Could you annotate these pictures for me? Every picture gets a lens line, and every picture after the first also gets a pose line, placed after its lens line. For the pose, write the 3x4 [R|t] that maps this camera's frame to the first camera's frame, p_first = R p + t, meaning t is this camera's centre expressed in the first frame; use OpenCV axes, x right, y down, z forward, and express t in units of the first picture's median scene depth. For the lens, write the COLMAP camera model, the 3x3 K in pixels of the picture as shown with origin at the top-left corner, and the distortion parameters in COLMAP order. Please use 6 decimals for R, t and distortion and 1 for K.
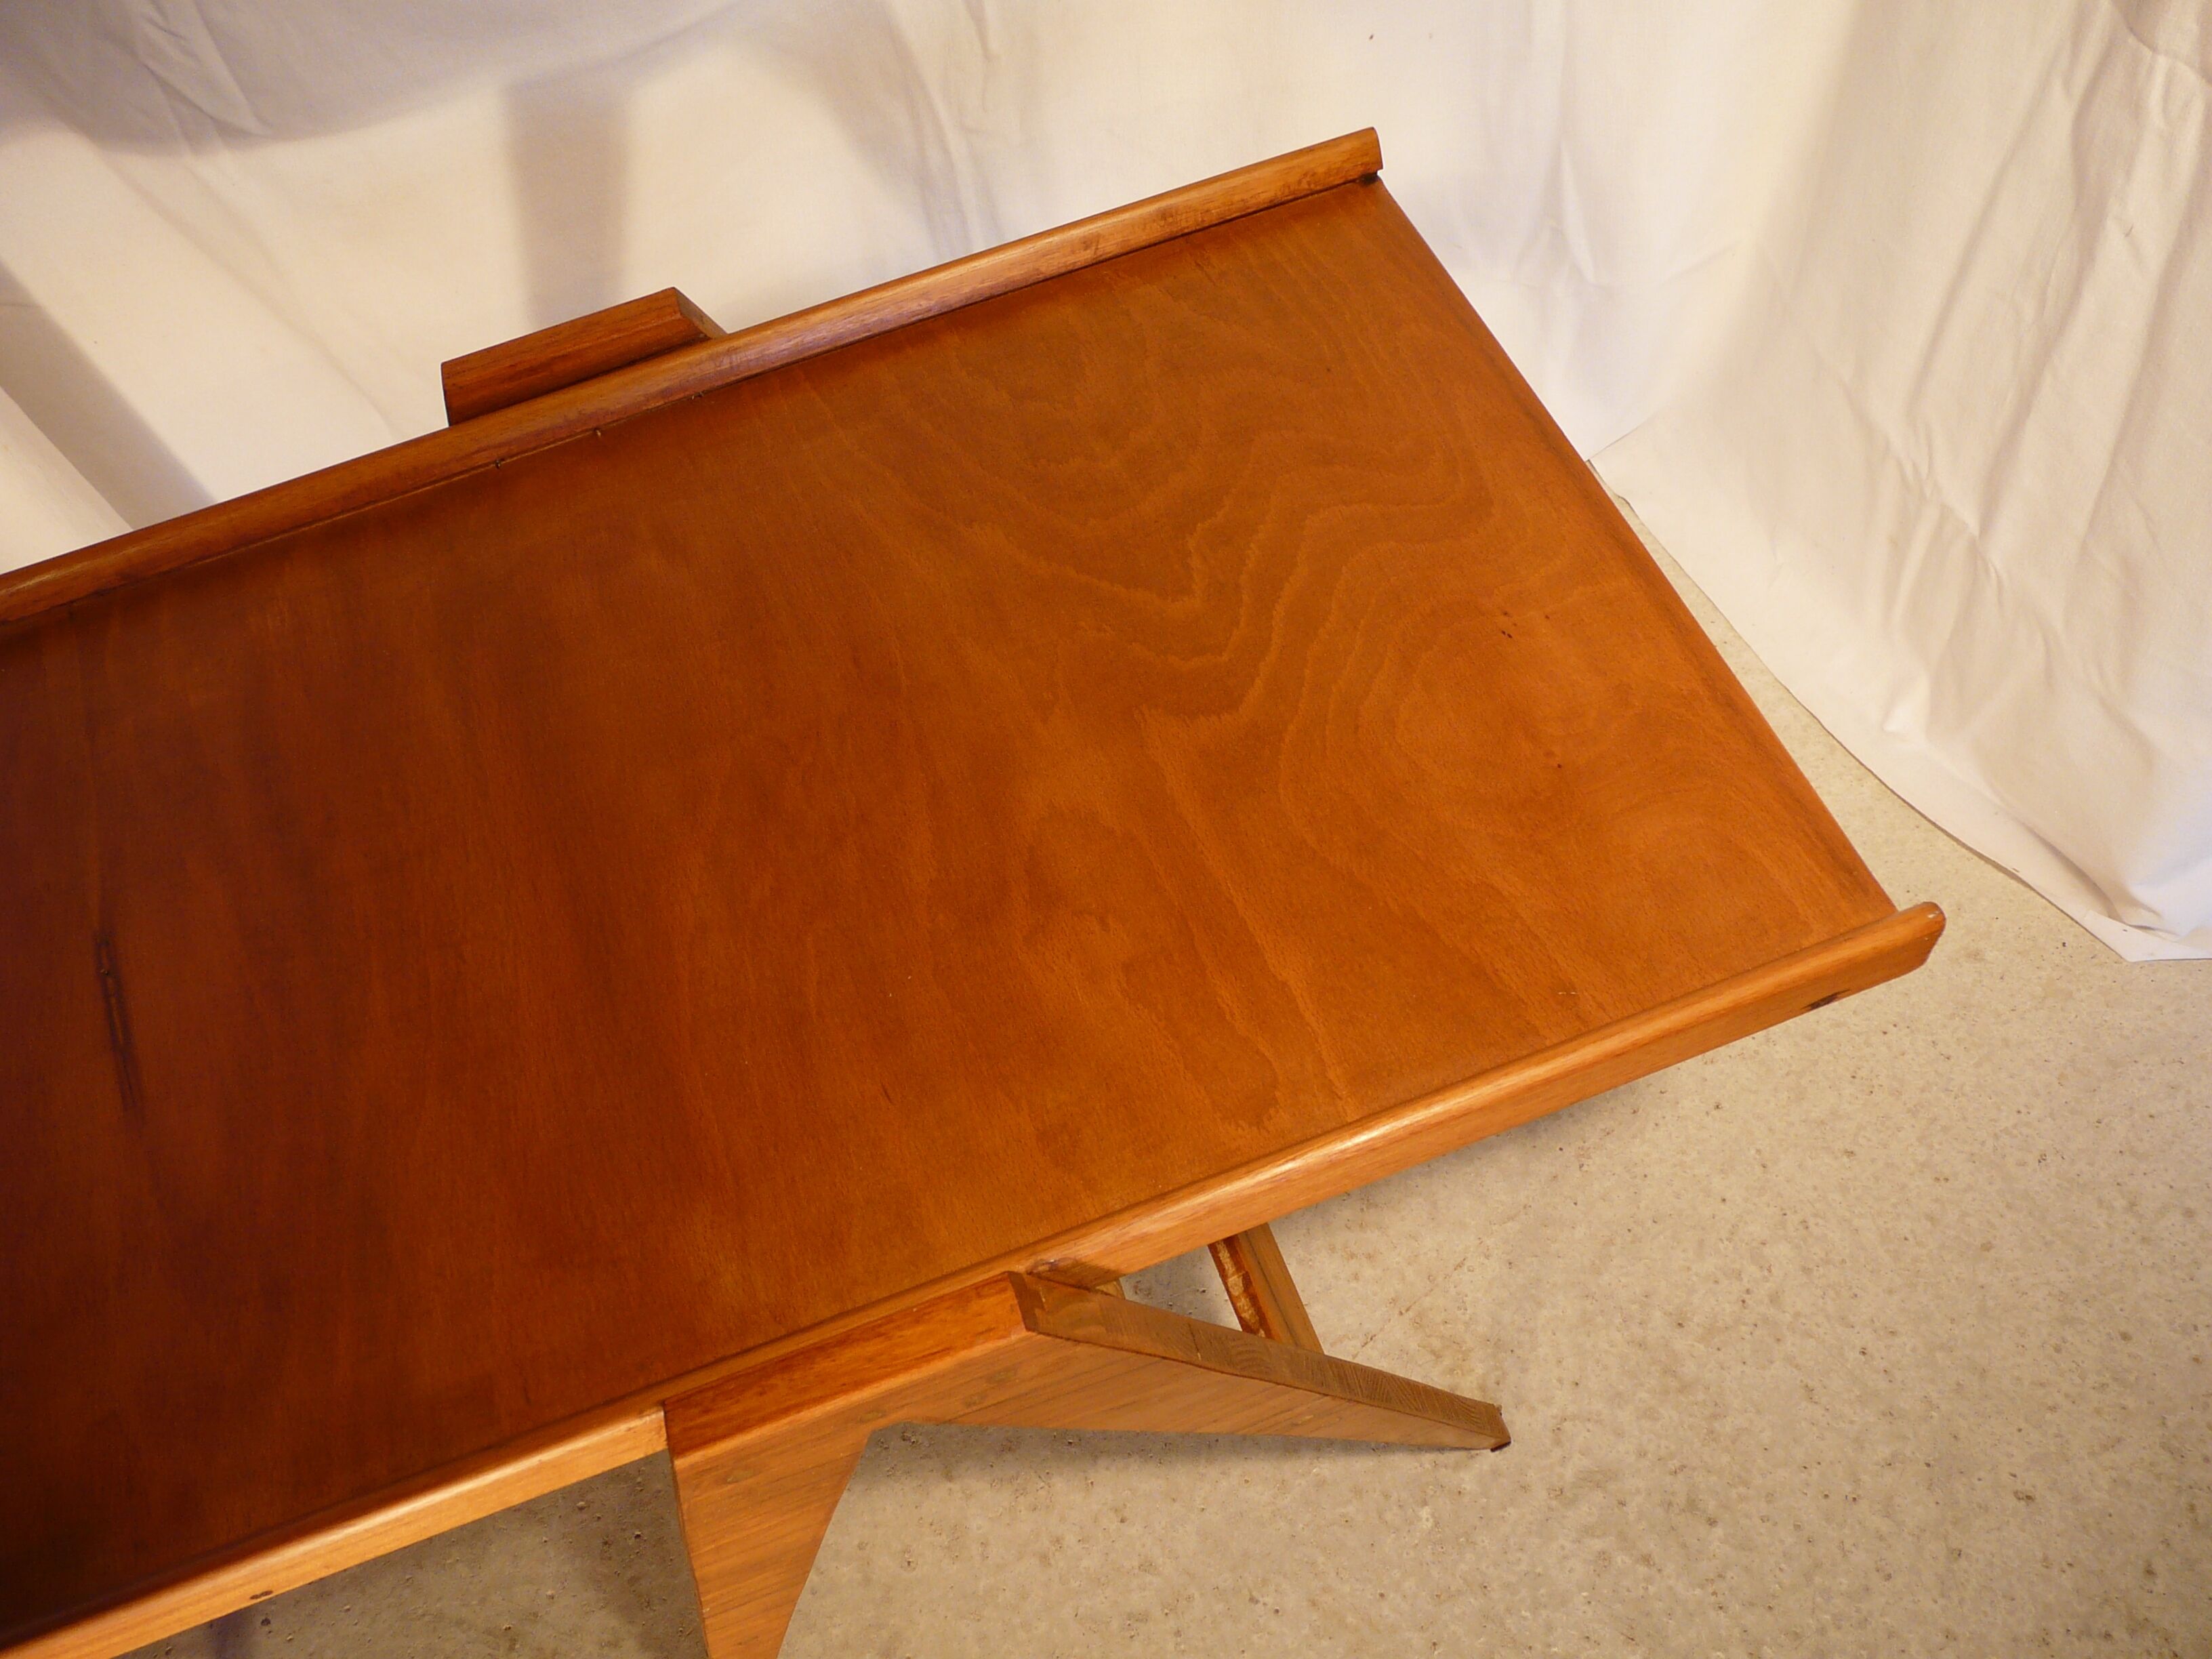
lens RADIAL K [[1812.4, 0, 1093.5], [0, 1812.4, 834.5], [0, 0, 1]] dist [-0.089805, 0.096488]
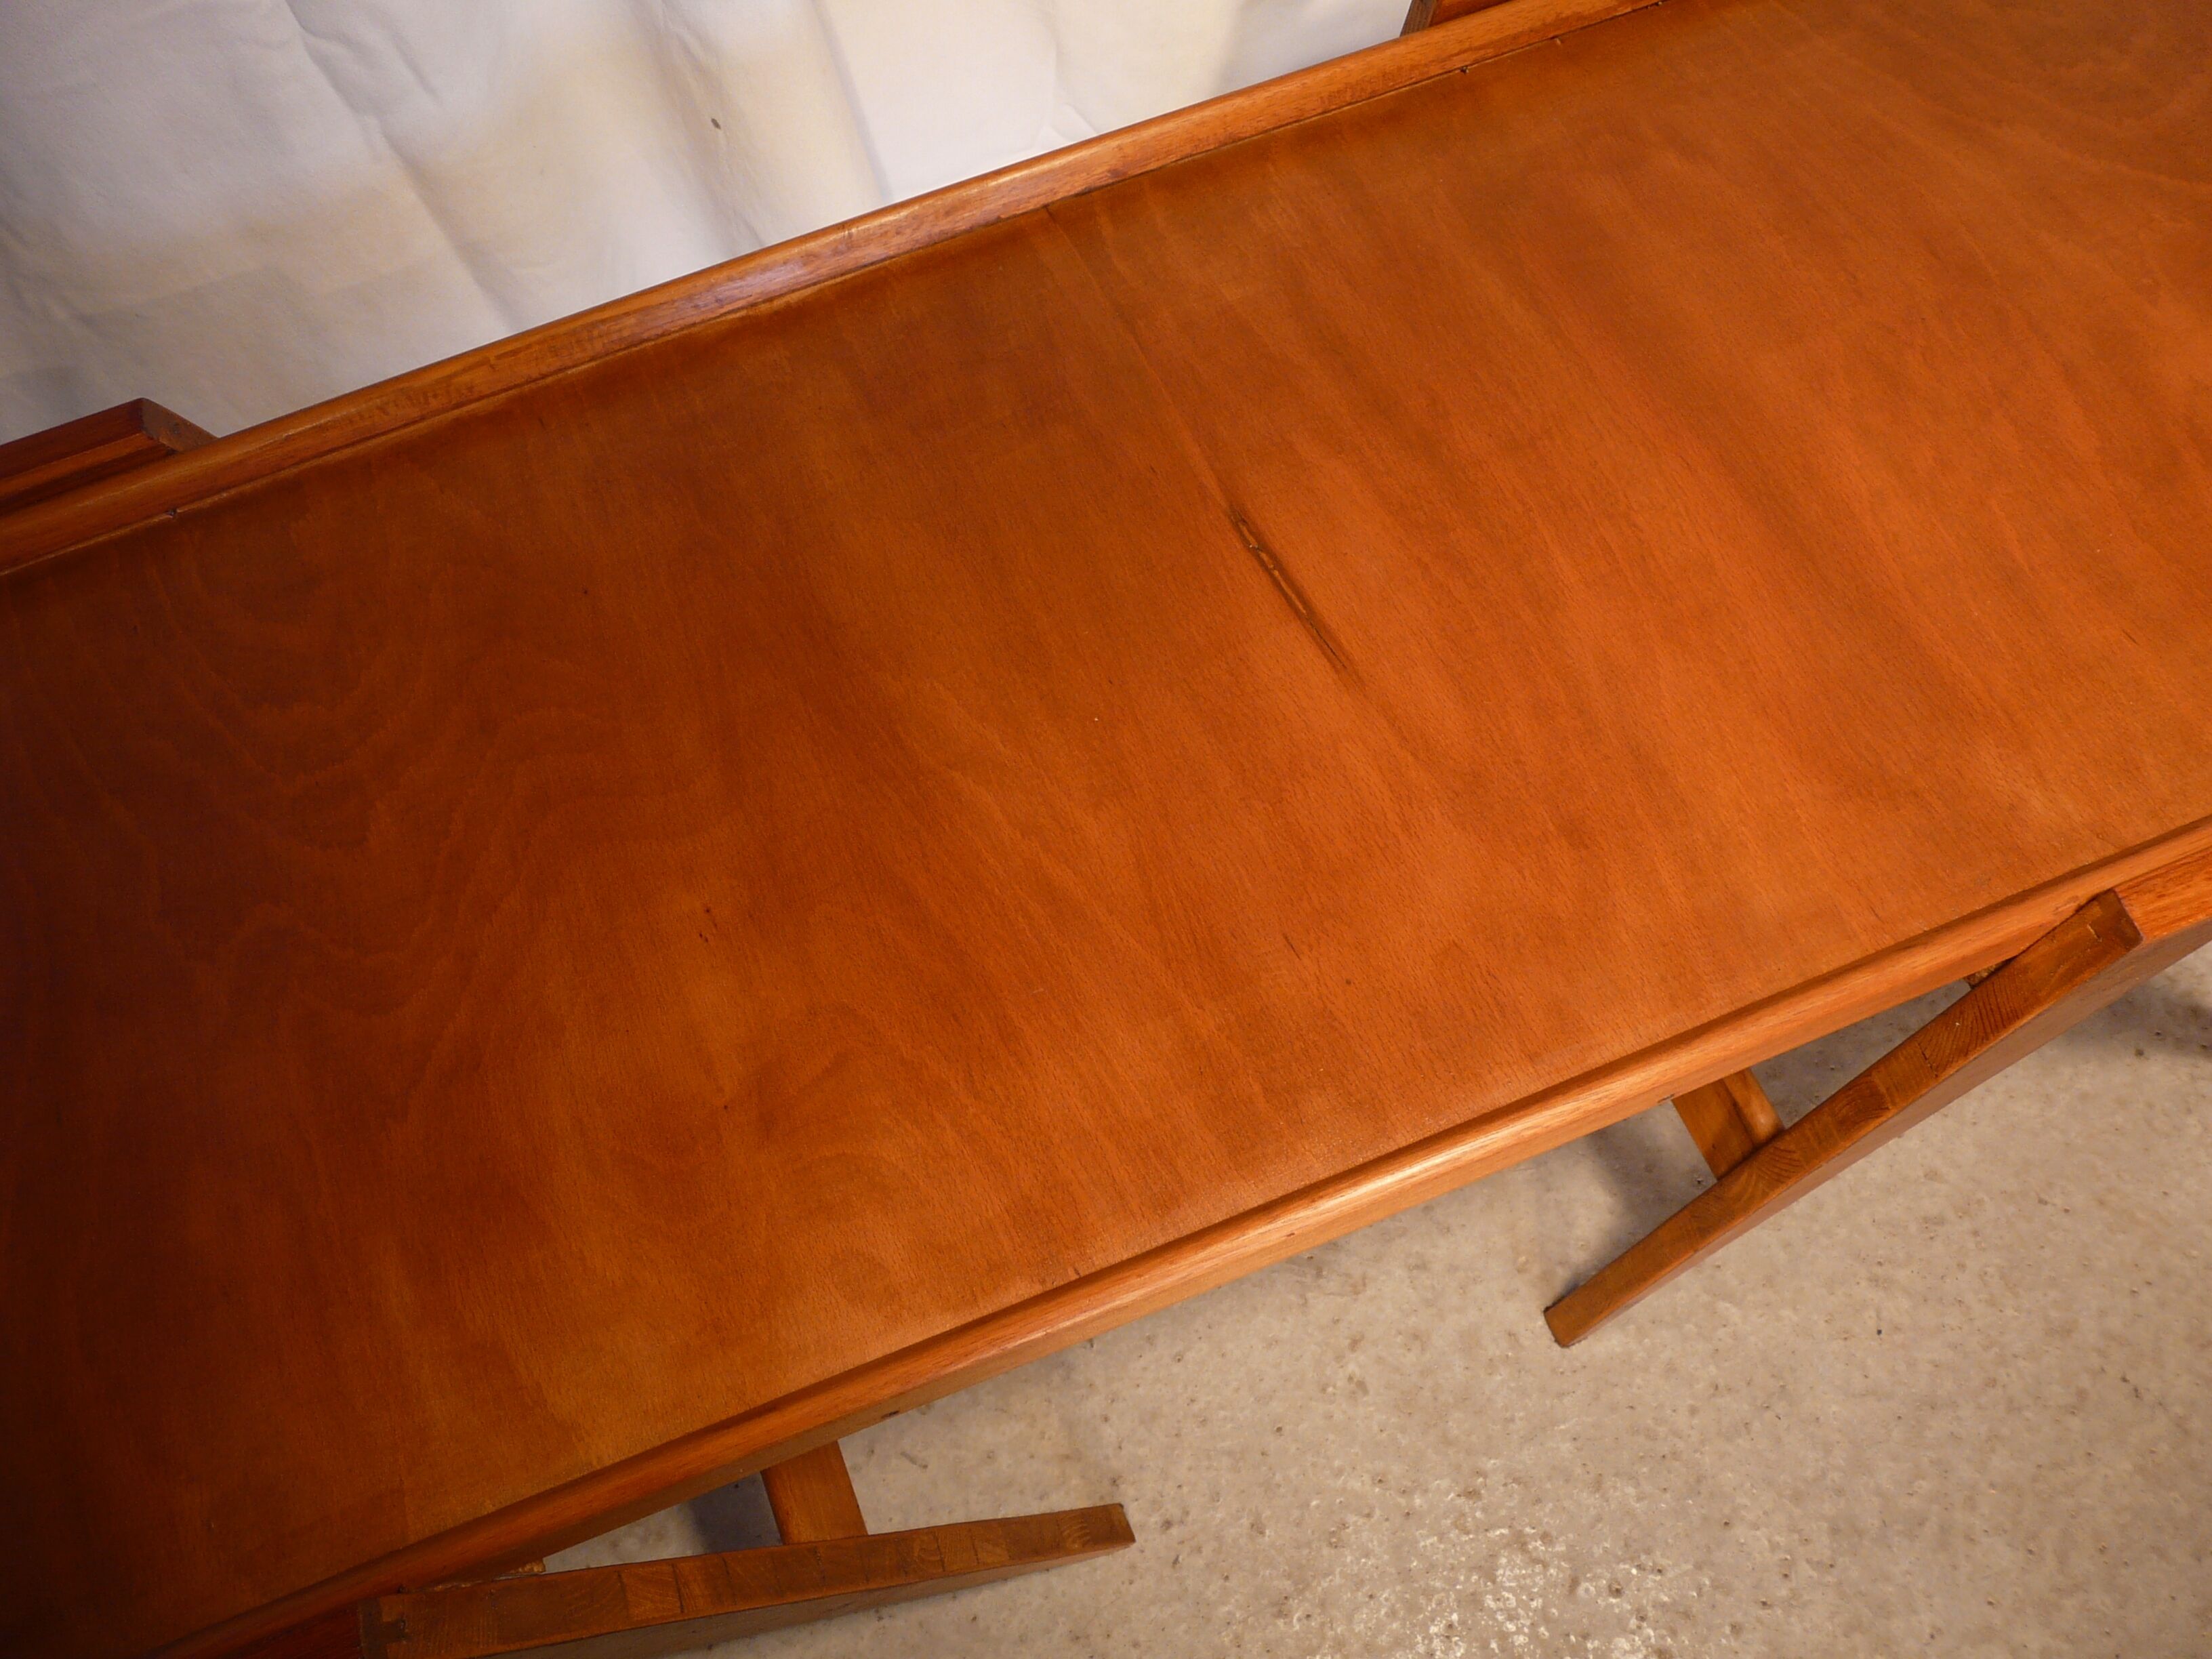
lens RADIAL K [[1812.4, 0, 1112.4], [0, 1812.4, 815.5], [0, 0, 1]] dist [-0.089805, 0.096488]
pose [[0.999387, -0.010059, 0.033528, -0.495360], [0.006941, 0.995748, 0.091854, 0.098601], [-0.034309, -0.091565, 0.995208, -0.012225]]
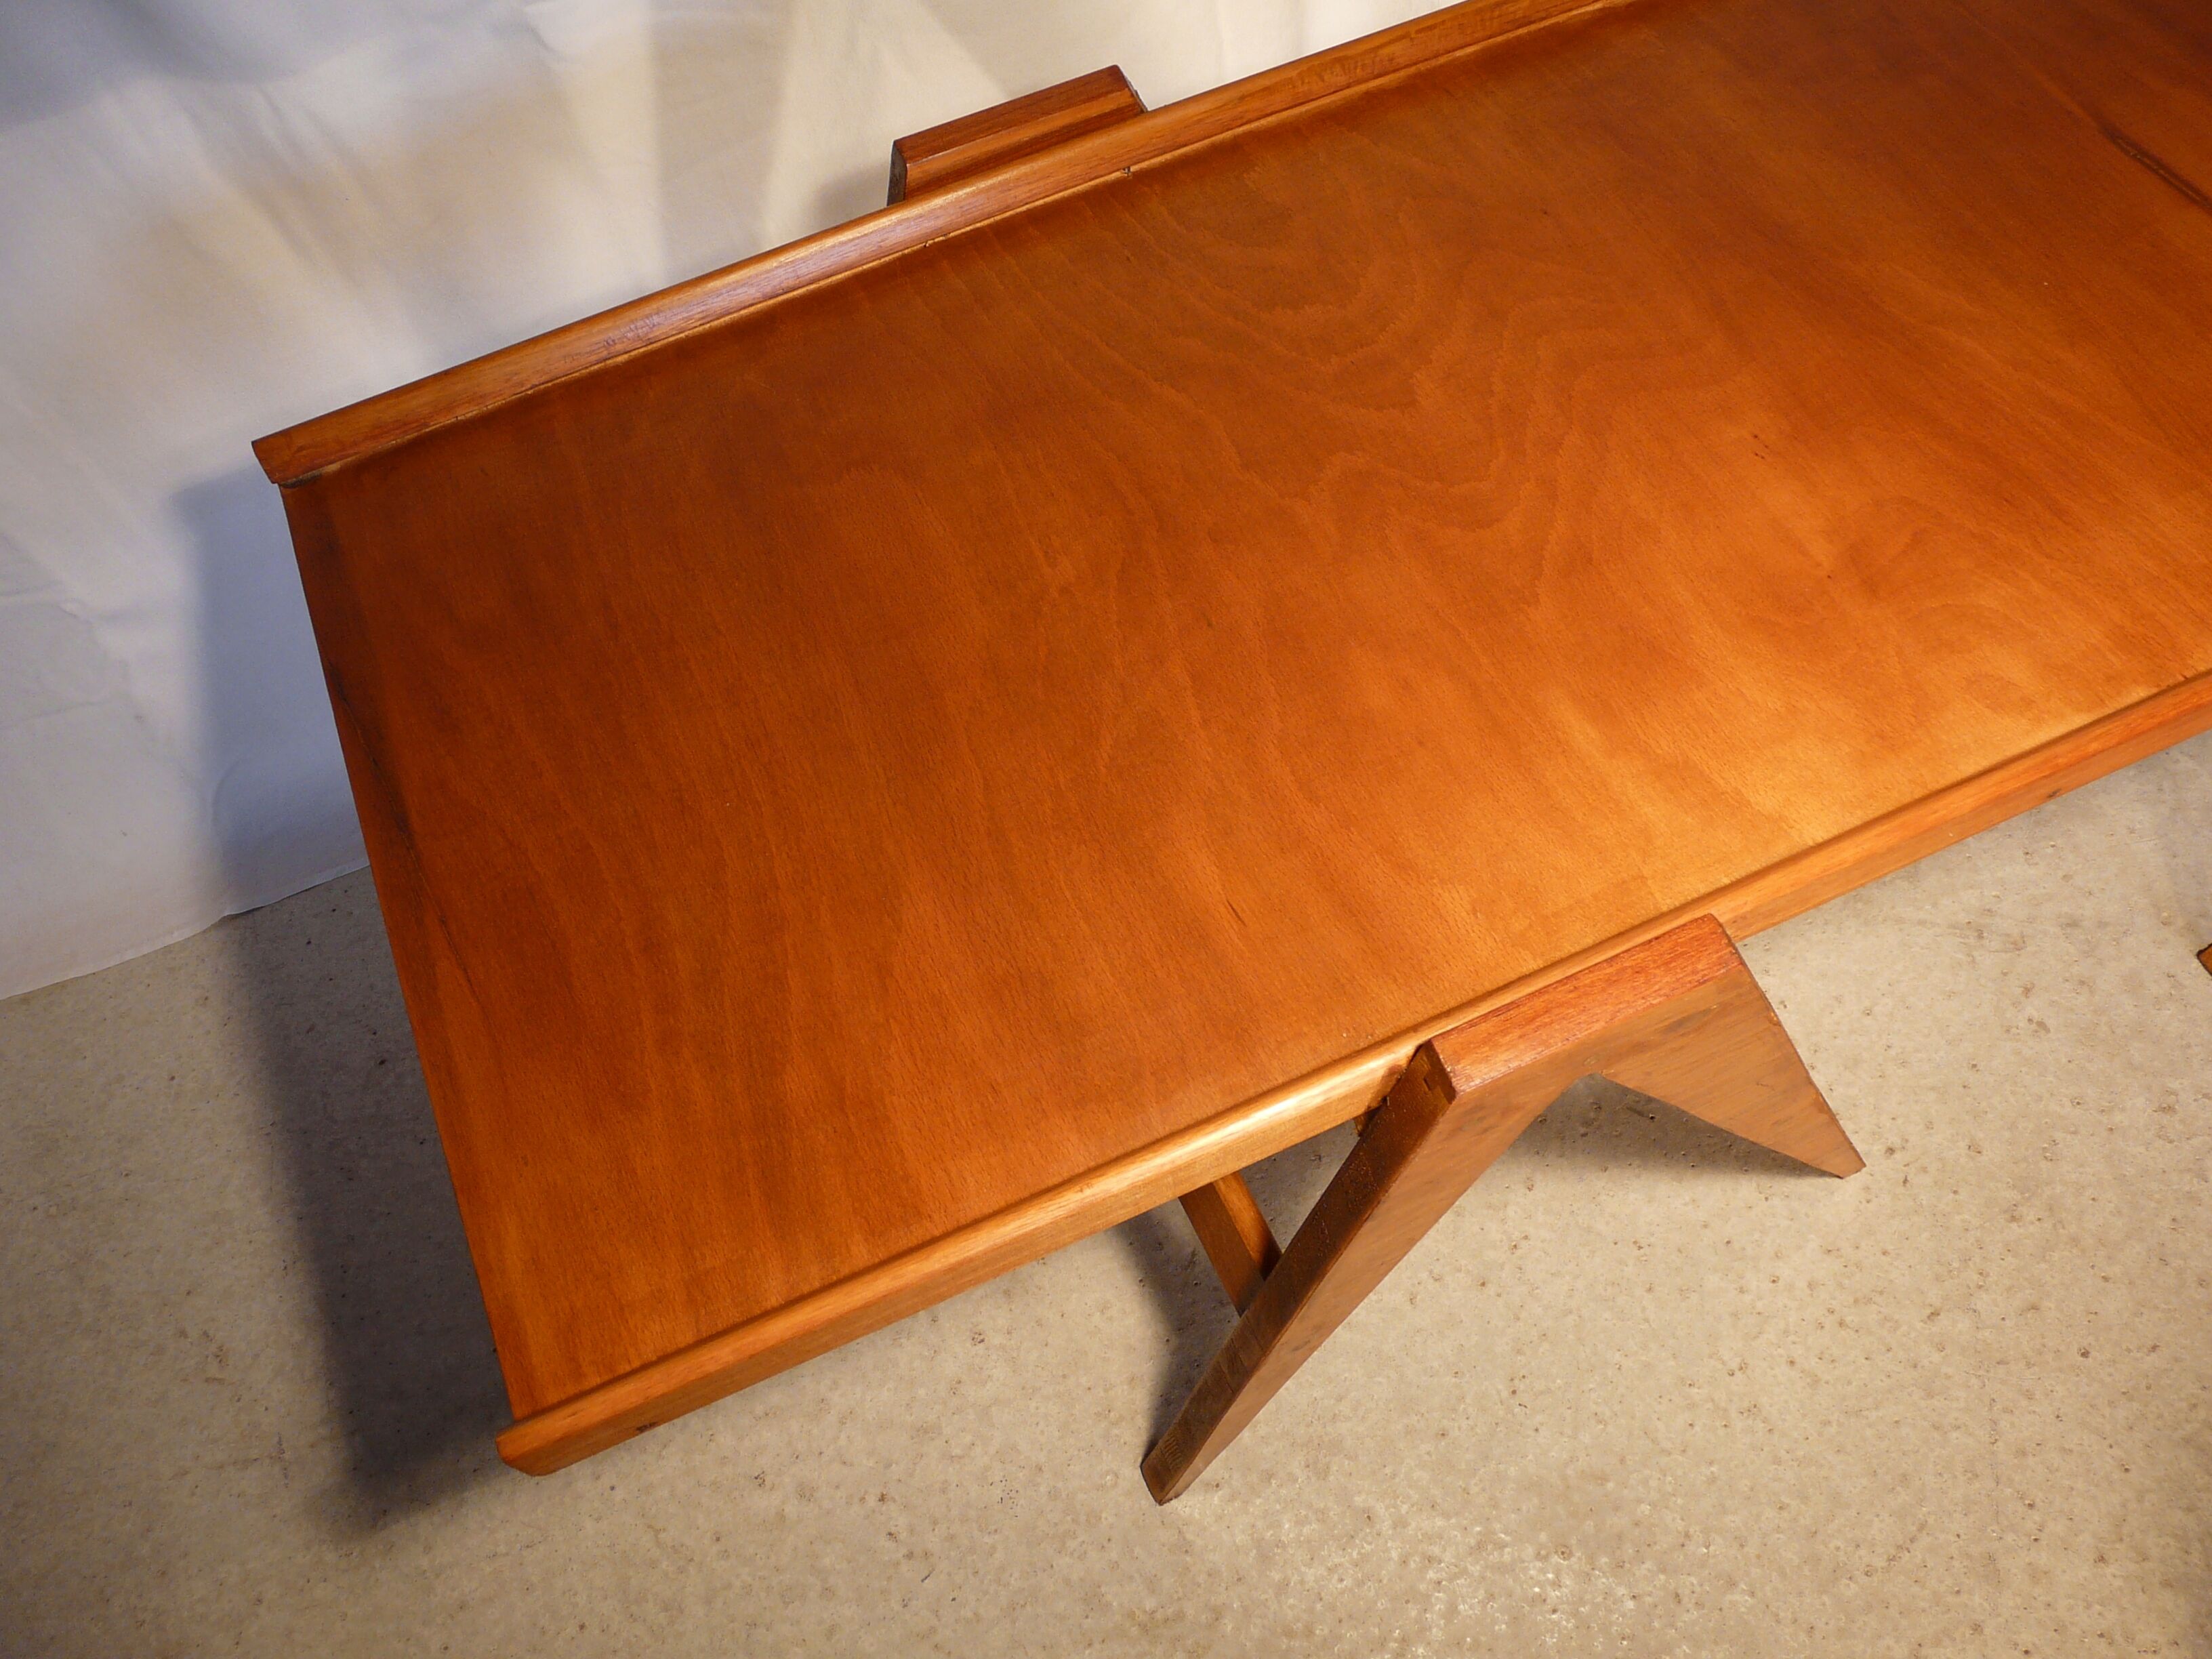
lens RADIAL K [[1812.4, 0, 1094.2], [0, 1812.4, 842.0], [0, 0, 1]] dist [-0.089805, 0.096488]
pose [[0.998132, -0.041081, 0.045217, -0.967358], [0.038799, 0.997983, 0.050245, 0.327616], [-0.047190, -0.048396, 0.997713, -0.106488]]
